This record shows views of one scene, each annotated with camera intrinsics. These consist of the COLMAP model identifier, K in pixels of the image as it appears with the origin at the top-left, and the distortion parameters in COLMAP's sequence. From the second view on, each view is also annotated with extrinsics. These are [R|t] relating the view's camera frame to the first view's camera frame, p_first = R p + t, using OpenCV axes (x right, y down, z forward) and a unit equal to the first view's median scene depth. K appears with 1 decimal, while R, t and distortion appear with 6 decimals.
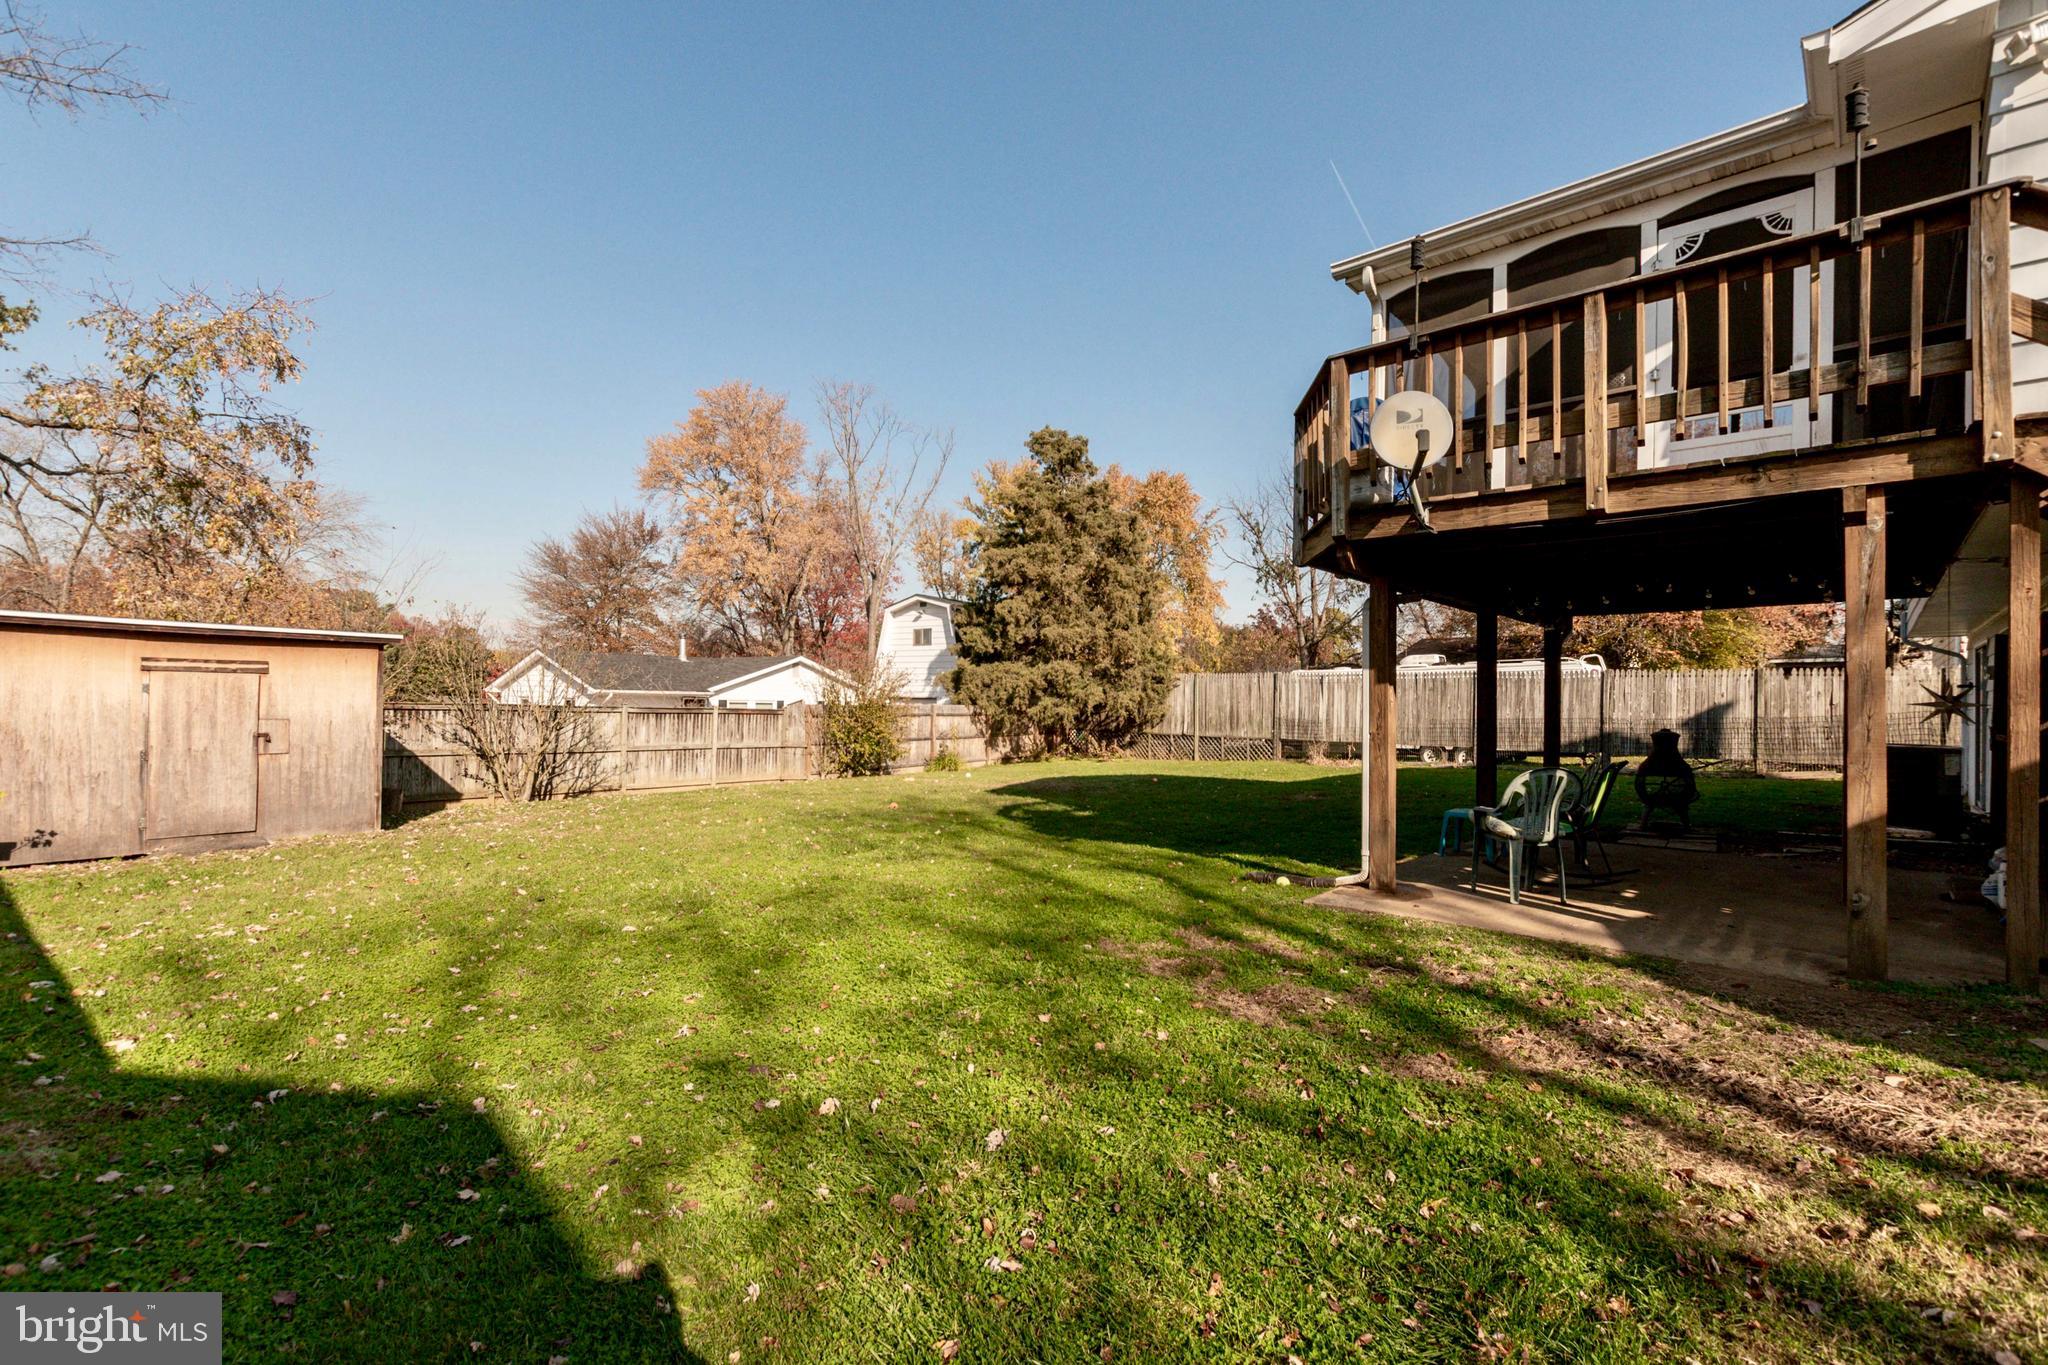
lens RADIAL K [[881.4, 0, 1026.2], [0, 881.4, 691.6], [0, 0, 1]] dist [0.009990, -0.000229]
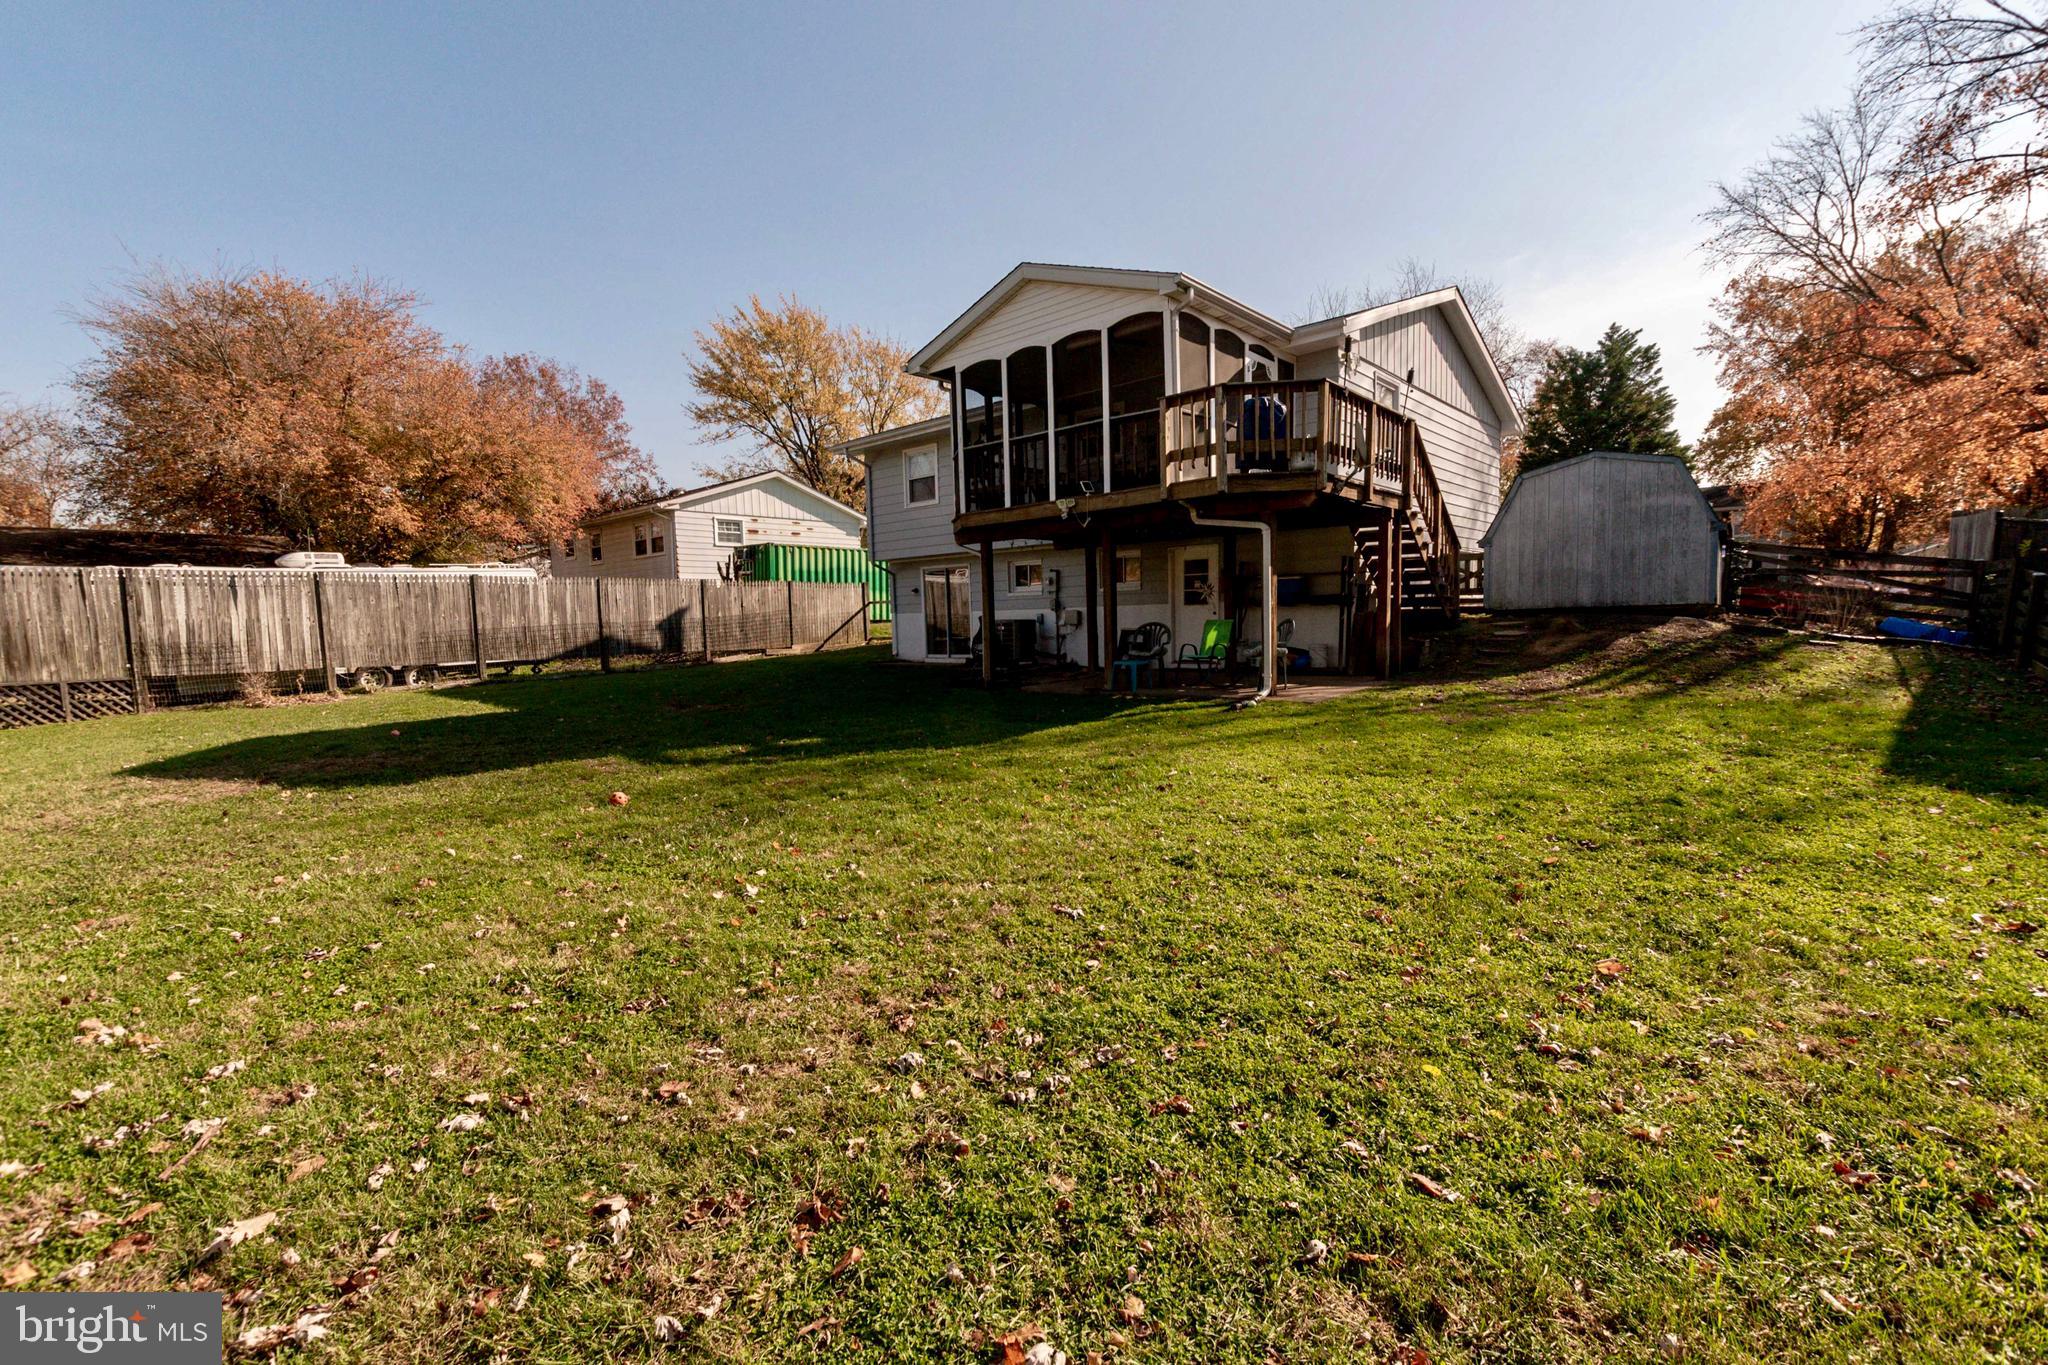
lens RADIAL K [[893.6, 0, 1025.8], [0, 893.6, 694.5], [0, 0, 1]] dist [-0.020582, 0.003252]
pose [[-0.021634, -0.100039, 0.994748, -0.455757], [0.010429, 0.994904, 0.100282, 0.014158], [-0.999712, 0.012543, -0.020481, 0.528902]]
